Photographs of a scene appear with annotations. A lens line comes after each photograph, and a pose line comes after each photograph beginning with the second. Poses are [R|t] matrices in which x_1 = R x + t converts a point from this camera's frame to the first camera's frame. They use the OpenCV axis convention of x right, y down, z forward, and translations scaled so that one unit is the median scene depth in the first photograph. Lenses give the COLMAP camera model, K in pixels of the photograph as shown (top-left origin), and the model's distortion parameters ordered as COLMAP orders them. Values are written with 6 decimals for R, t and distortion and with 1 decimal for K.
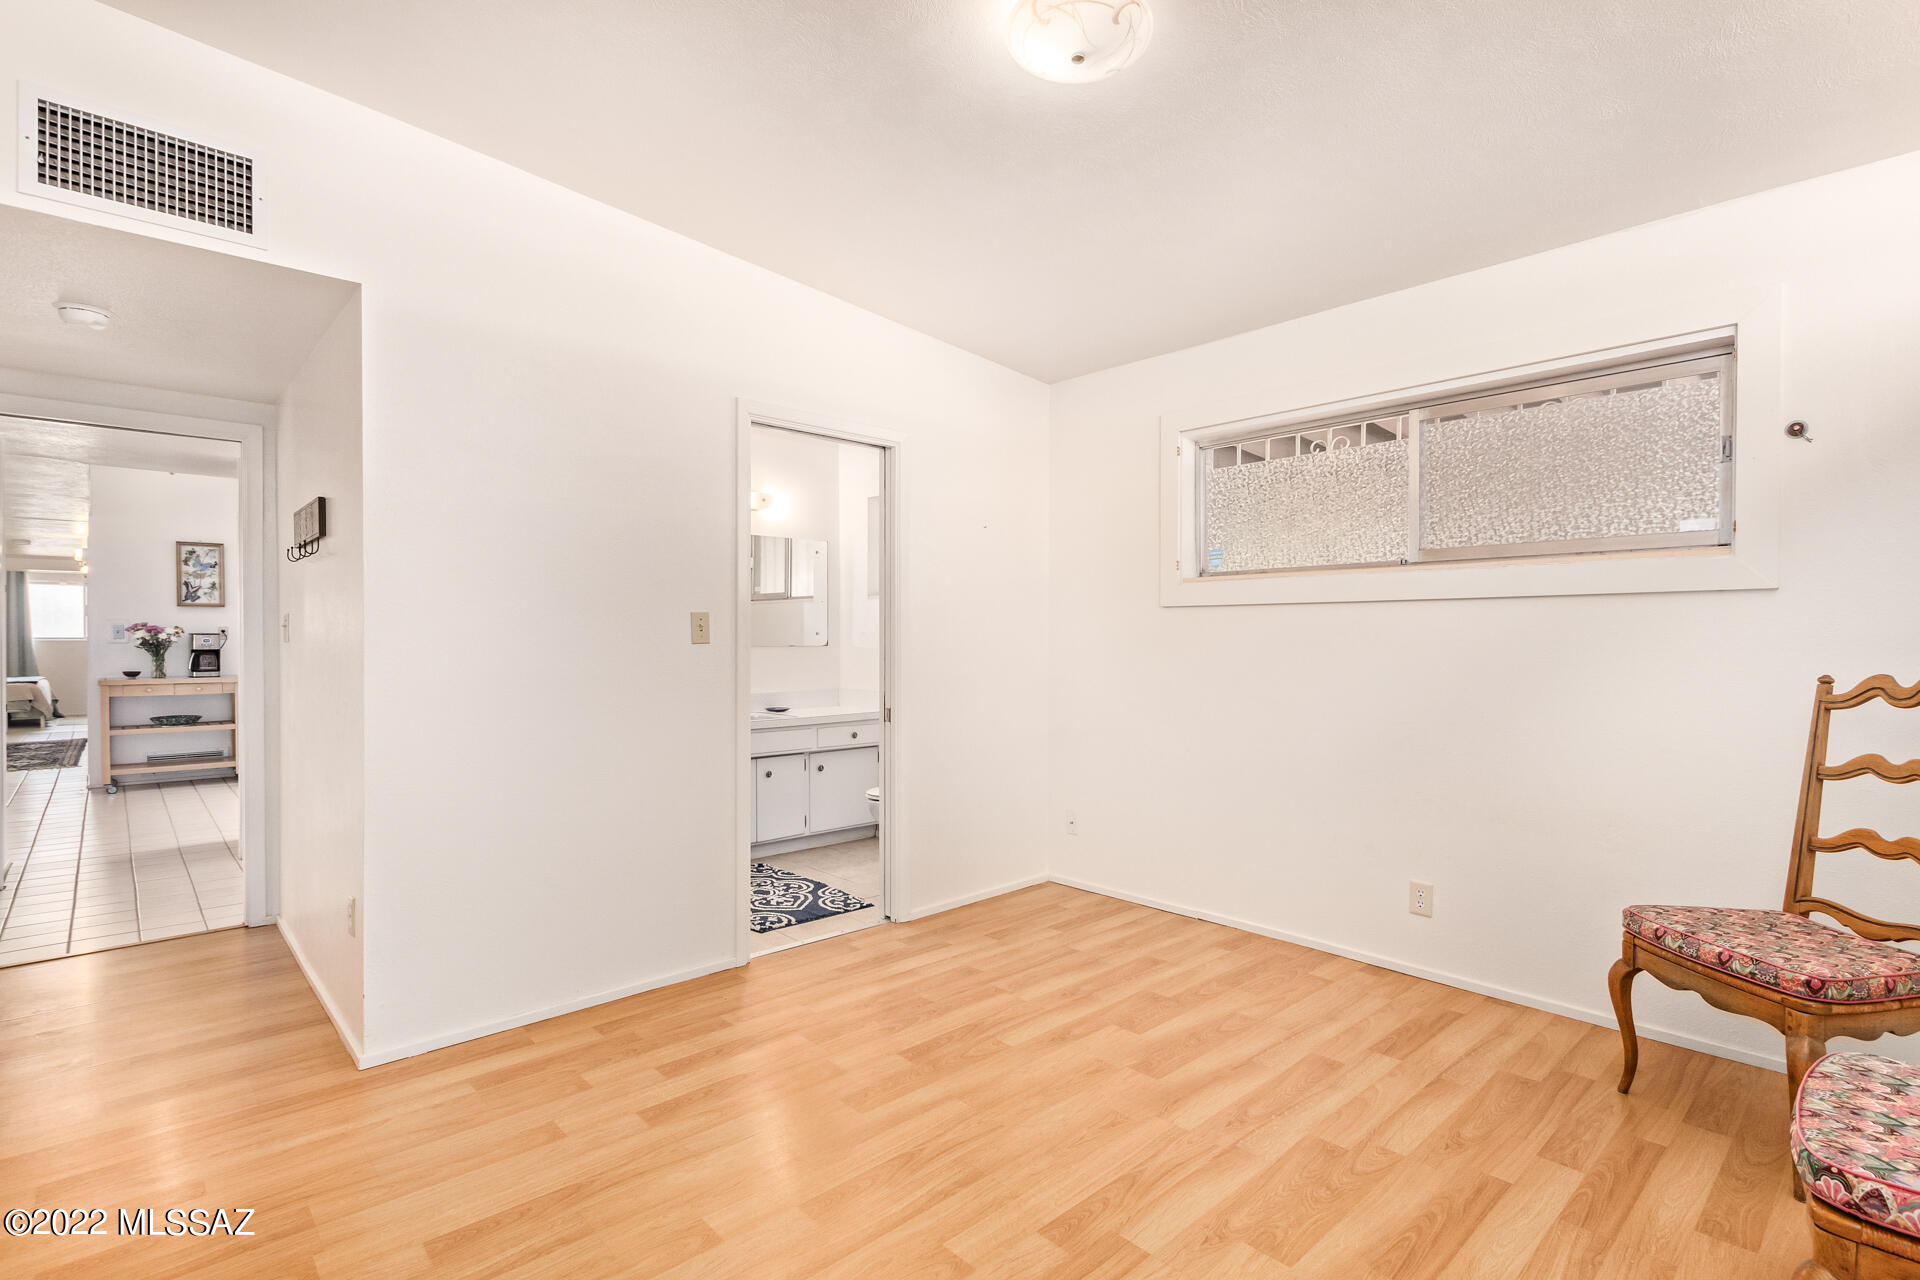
lens RADIAL K [[911.4, 0, 962.3], [0, 911.4, 647.1], [0, 0, 1]] dist [0.014011, 0.000024]
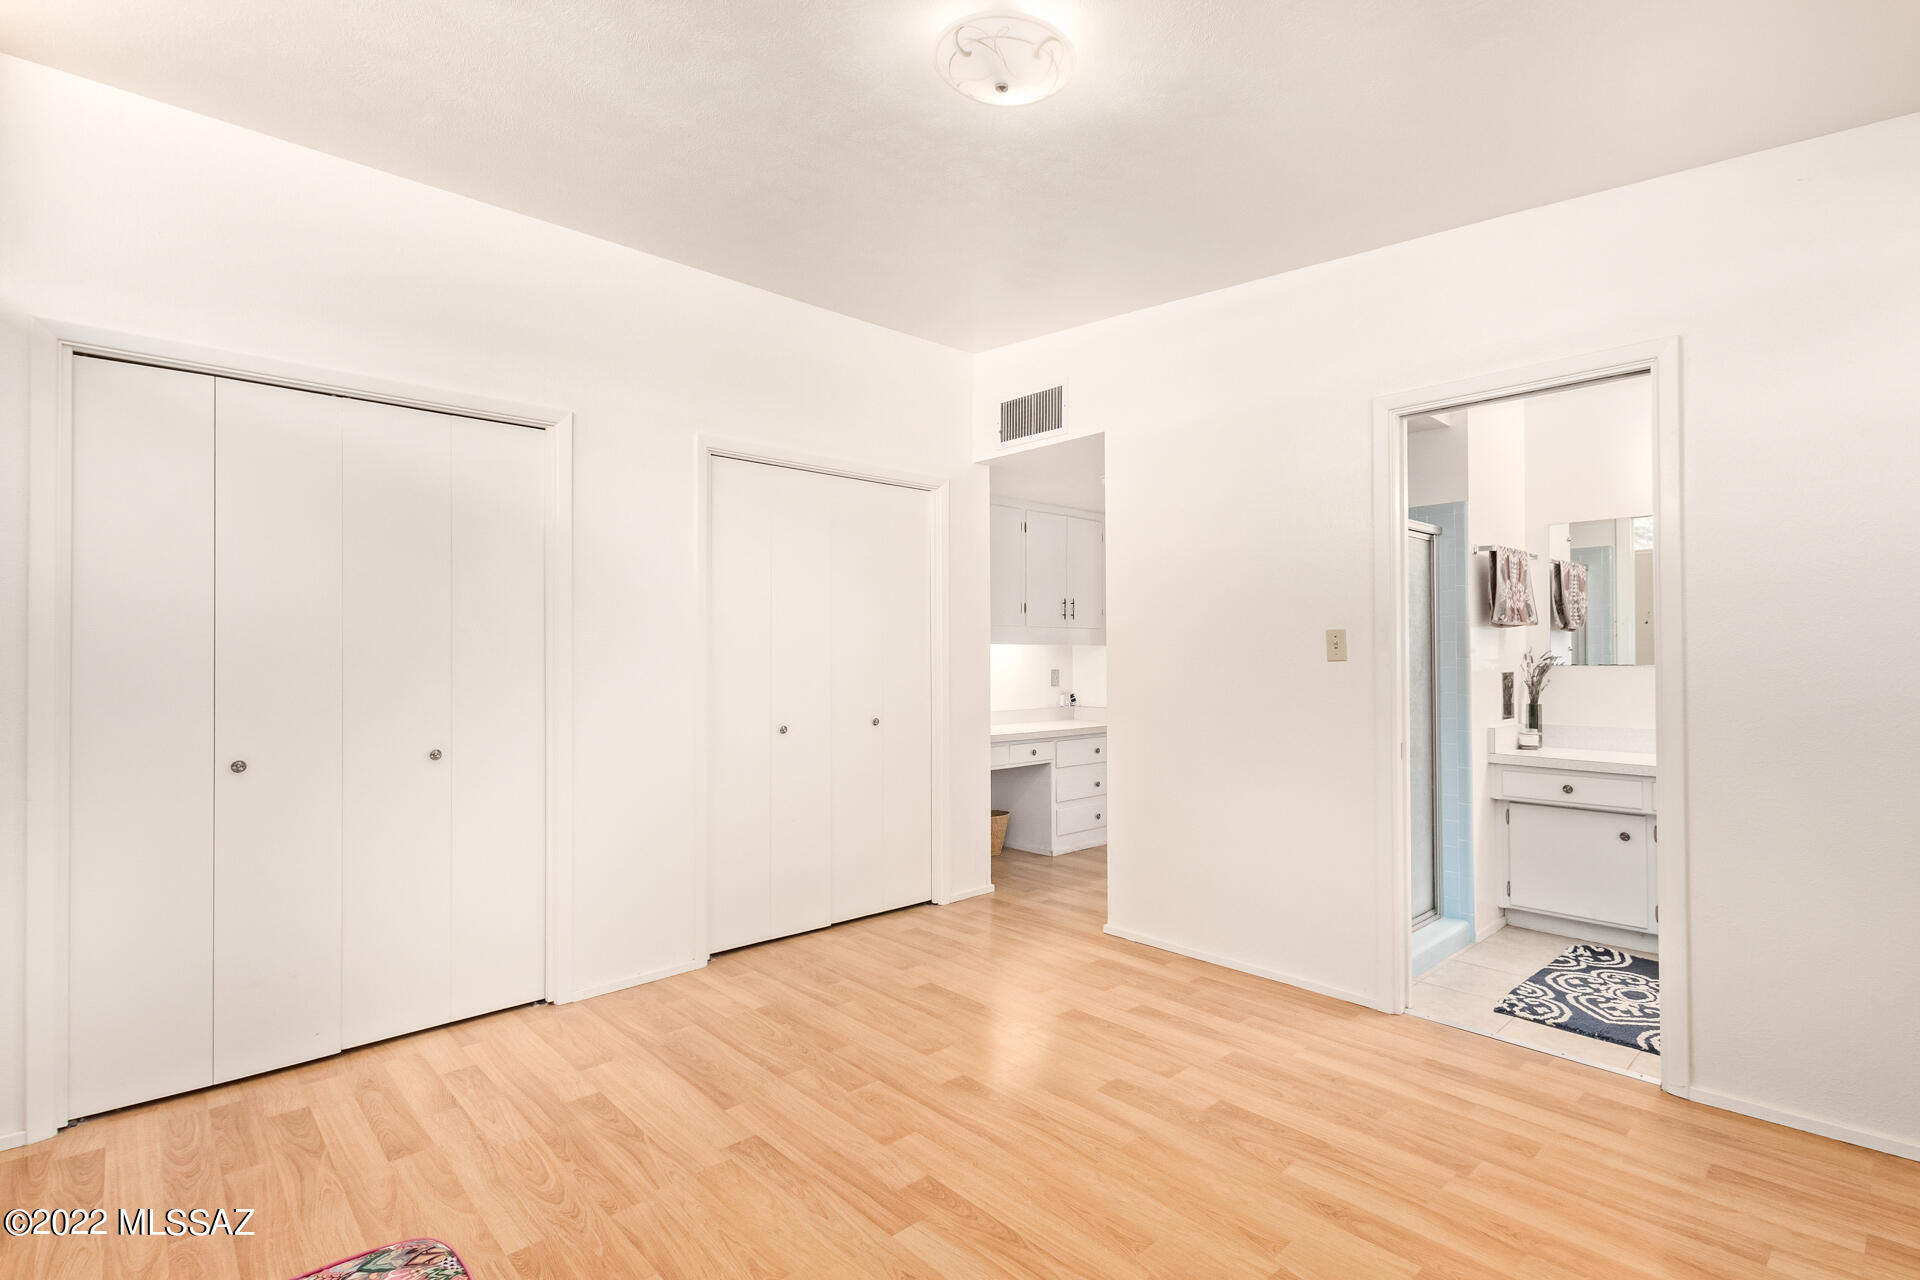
lens RADIAL K [[899.7, 0, 959.6], [0, 899.7, 645.6], [0, 0, 1]] dist [0.006477, -0.000628]
pose [[-0.004642, -0.013657, -0.999896, 0.782825], [-0.006117, 0.999888, -0.013629, -0.005290], [0.999971, 0.006053, -0.004725, 0.670513]]
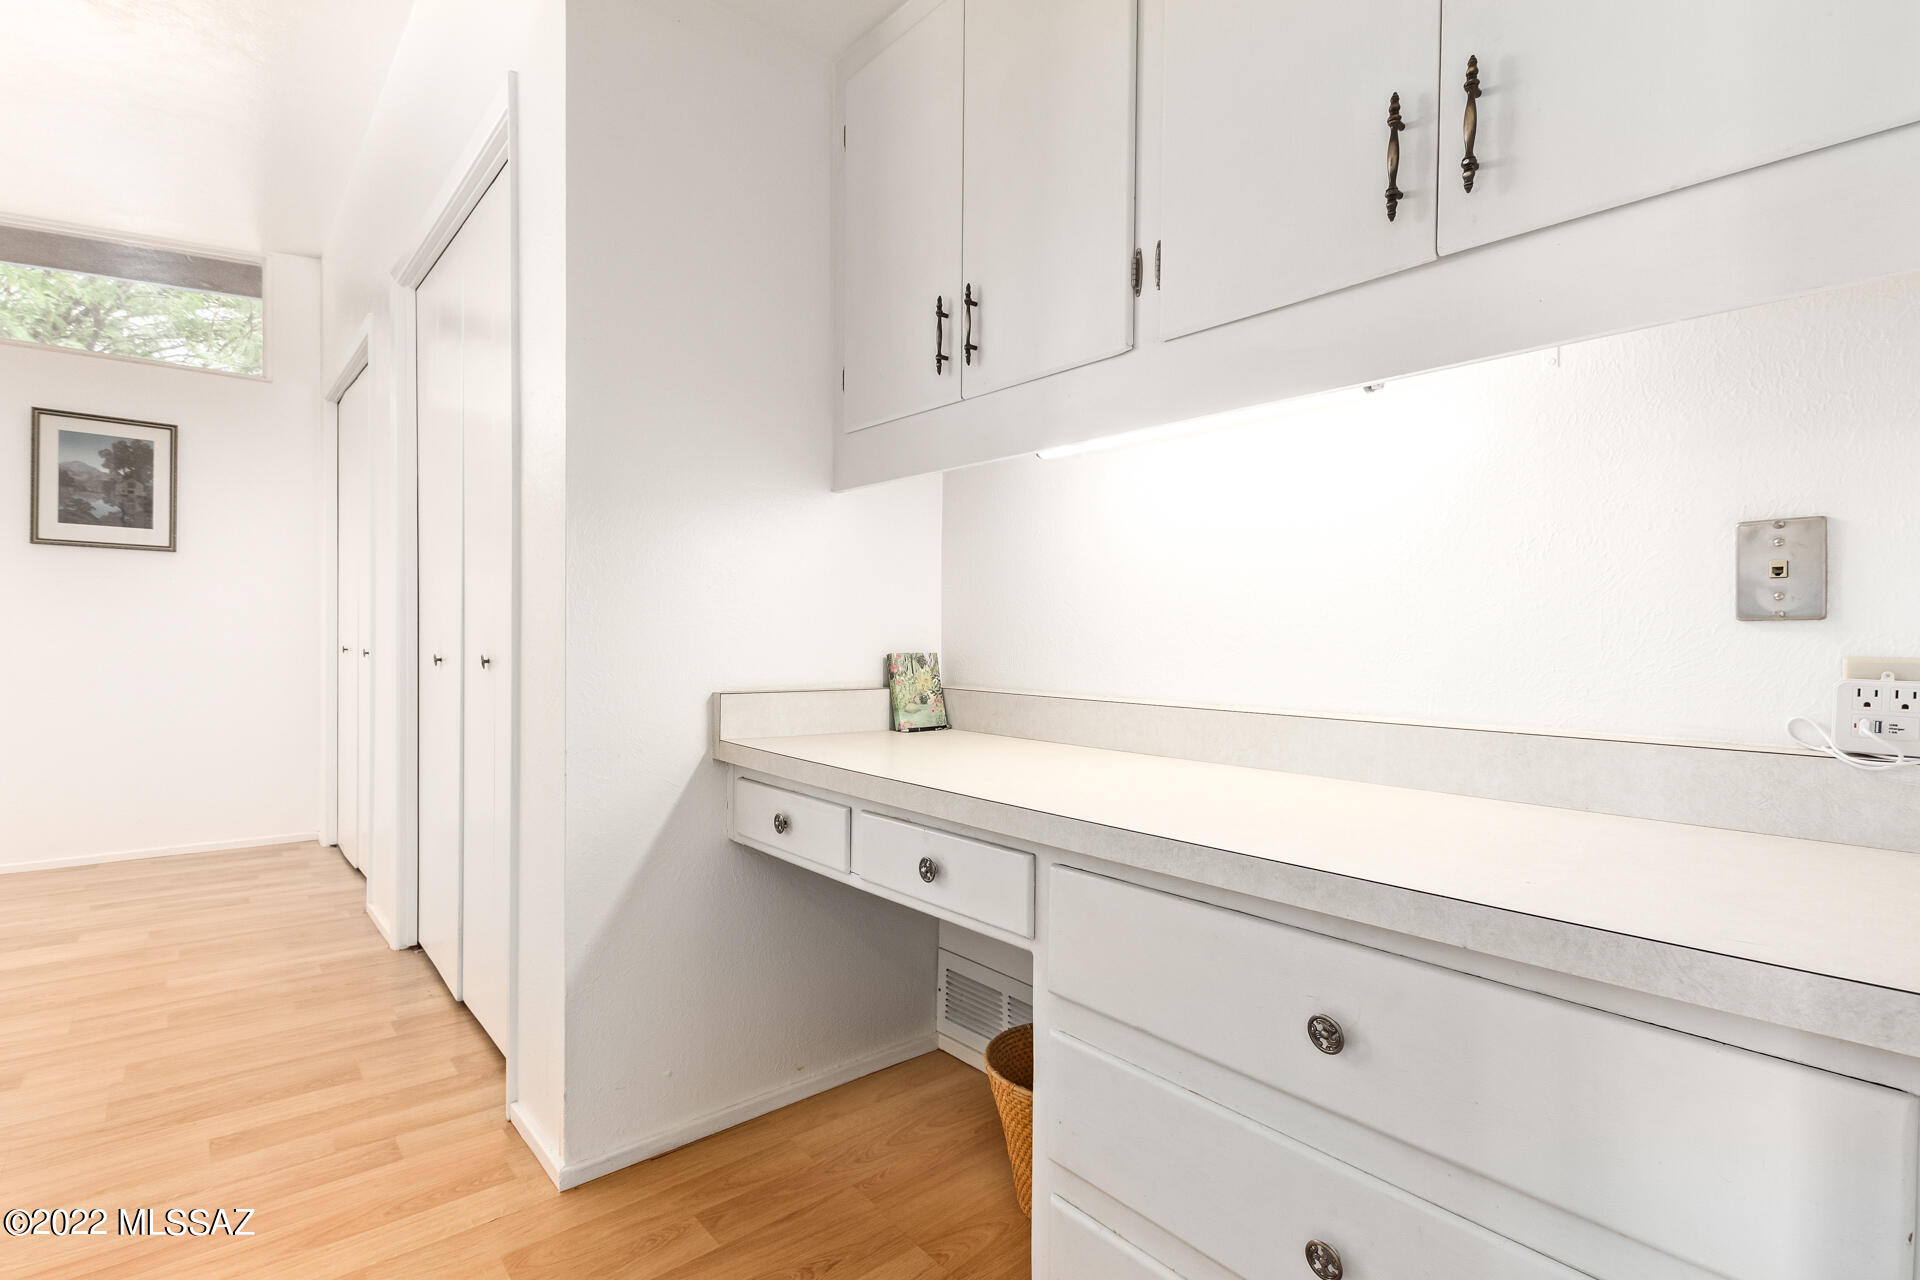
lens RADIAL K [[908.9, 0, 953.3], [0, 908.9, 643.9], [0, 0, 1]] dist [0.000434, -0.000225]
pose [[-0.998954, -0.009062, 0.044817, -1.075236], [-0.008189, 0.999774, 0.019616, 0.065411], [-0.044984, 0.019228, -0.998803, 1.254707]]
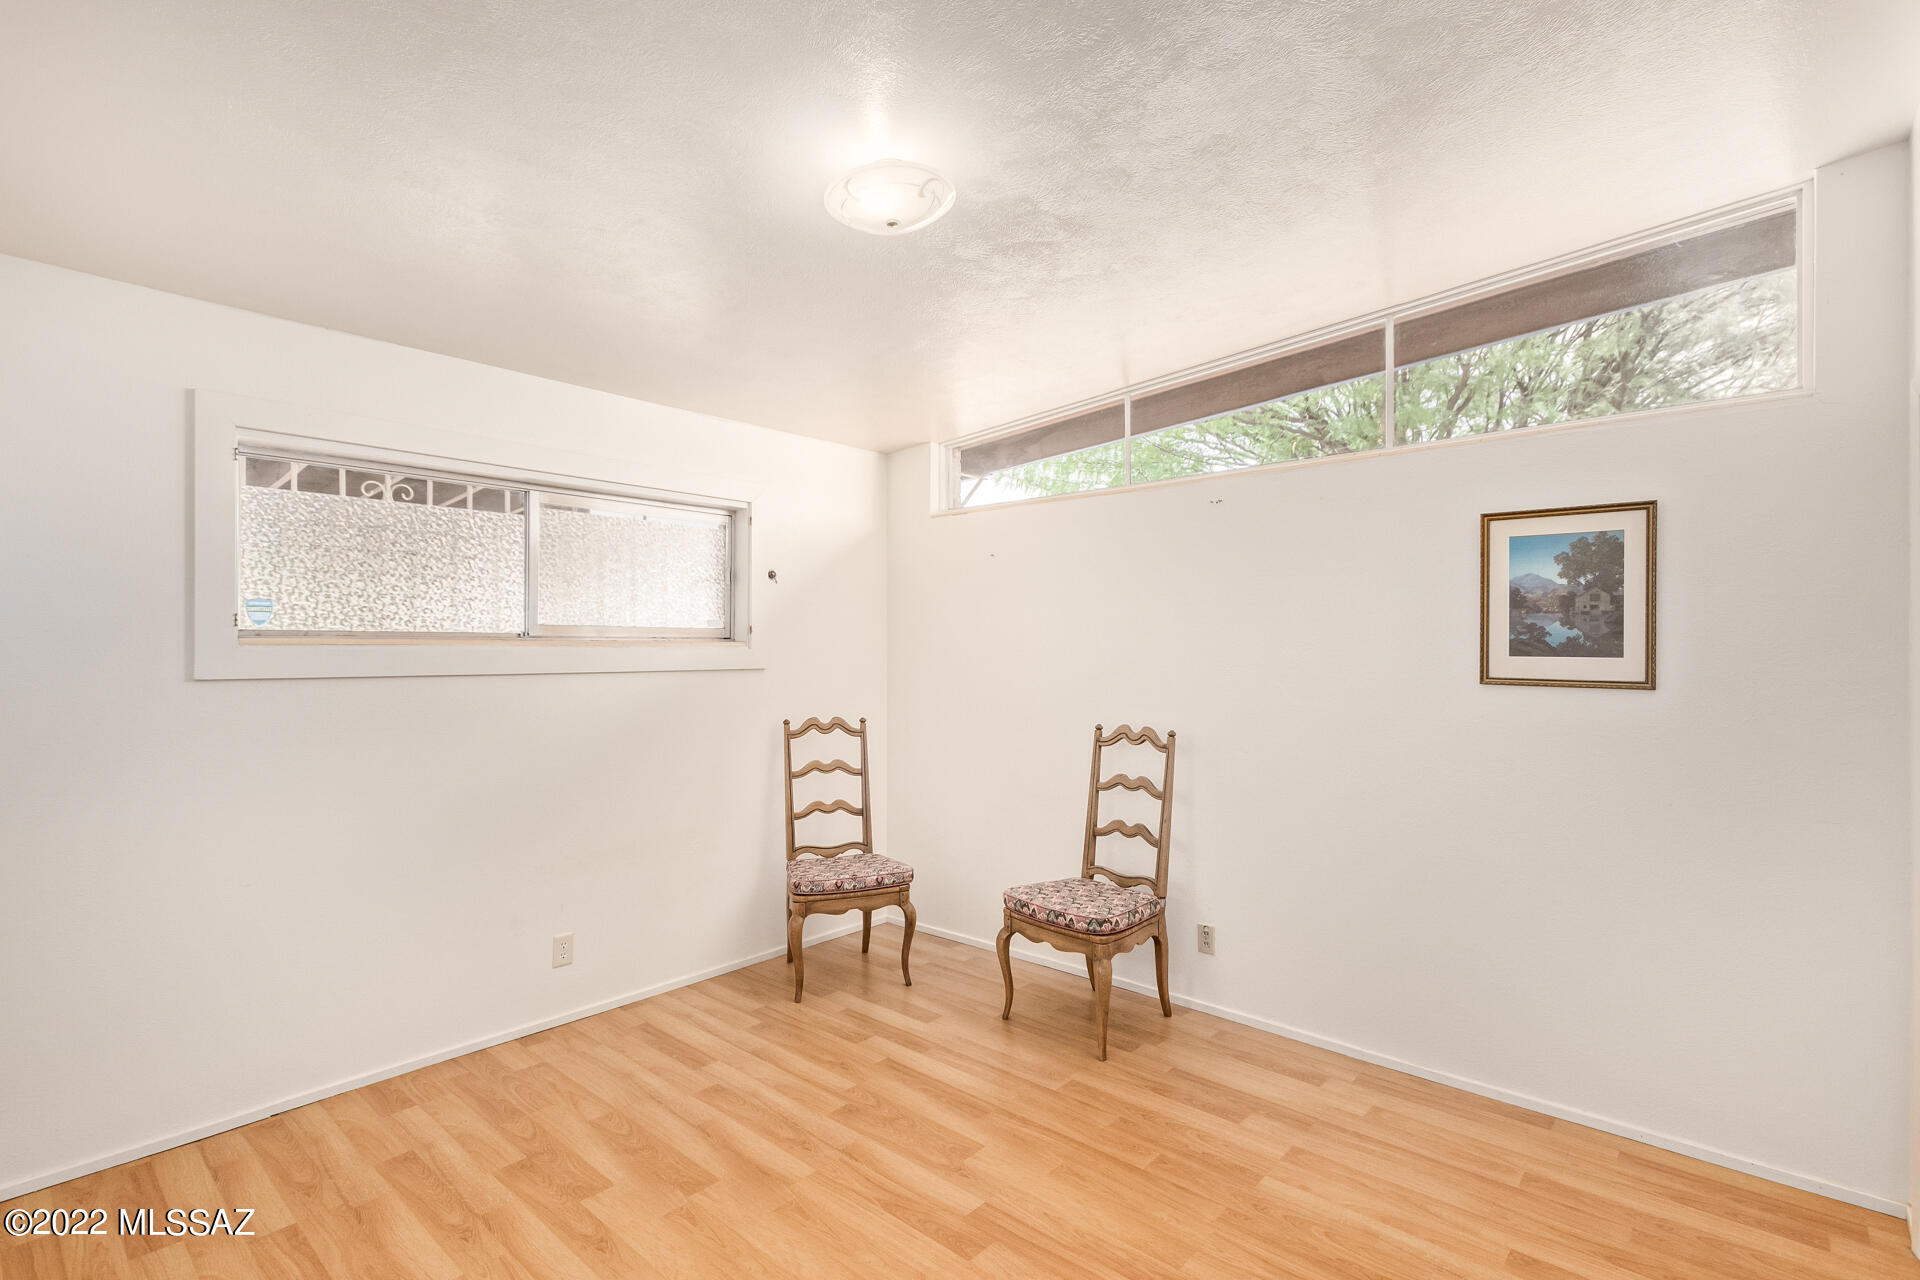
lens RADIAL K [[899.7, 0, 959.6], [0, 899.7, 645.6], [0, 0, 1]] dist [0.006477, -0.000628]
pose [[-0.093786, 0.002701, 0.995589, -0.678167], [0.010653, 0.999942, -0.001710, -0.087274], [-0.995535, 0.010445, -0.093809, 0.715202]]
